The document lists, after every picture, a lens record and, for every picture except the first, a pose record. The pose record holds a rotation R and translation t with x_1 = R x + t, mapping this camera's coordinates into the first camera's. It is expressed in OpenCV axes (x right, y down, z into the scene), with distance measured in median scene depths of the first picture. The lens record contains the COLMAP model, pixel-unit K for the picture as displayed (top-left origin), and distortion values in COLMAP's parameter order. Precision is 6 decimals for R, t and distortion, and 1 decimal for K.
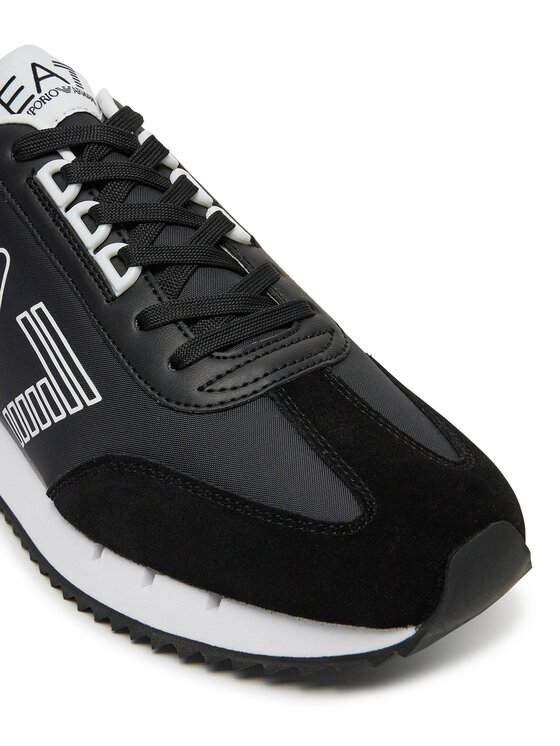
lens RADIAL K [[1422.3, 0, 280.0], [0, 1422.3, 373.0], [0, 0, 1]] dist [-0.064460, -0.070420]
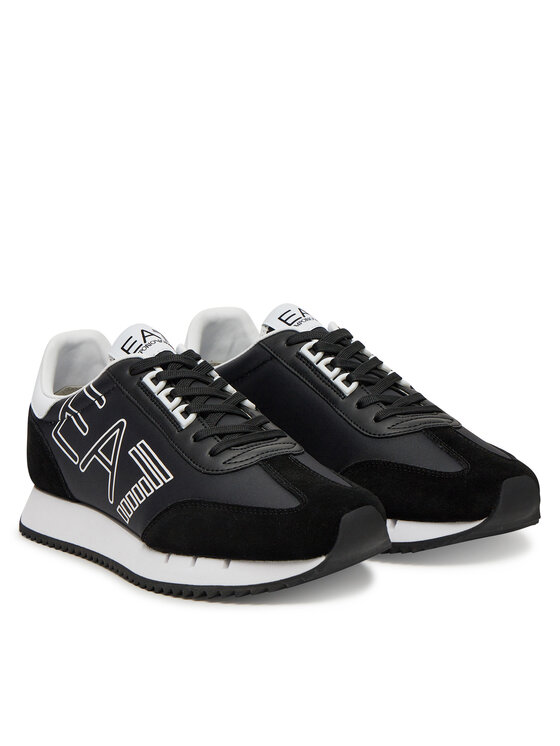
lens RADIAL K [[2056.0, 0, 280.0], [0, 2056.0, 373.0], [0, 0, 1]] dist [0.004505, 0.038591]
pose [[0.997362, -0.008545, -0.072090, 0.211395], [-0.018585, 0.929899, -0.367344, 0.875526], [0.070176, 0.367715, 0.927287, -1.555477]]
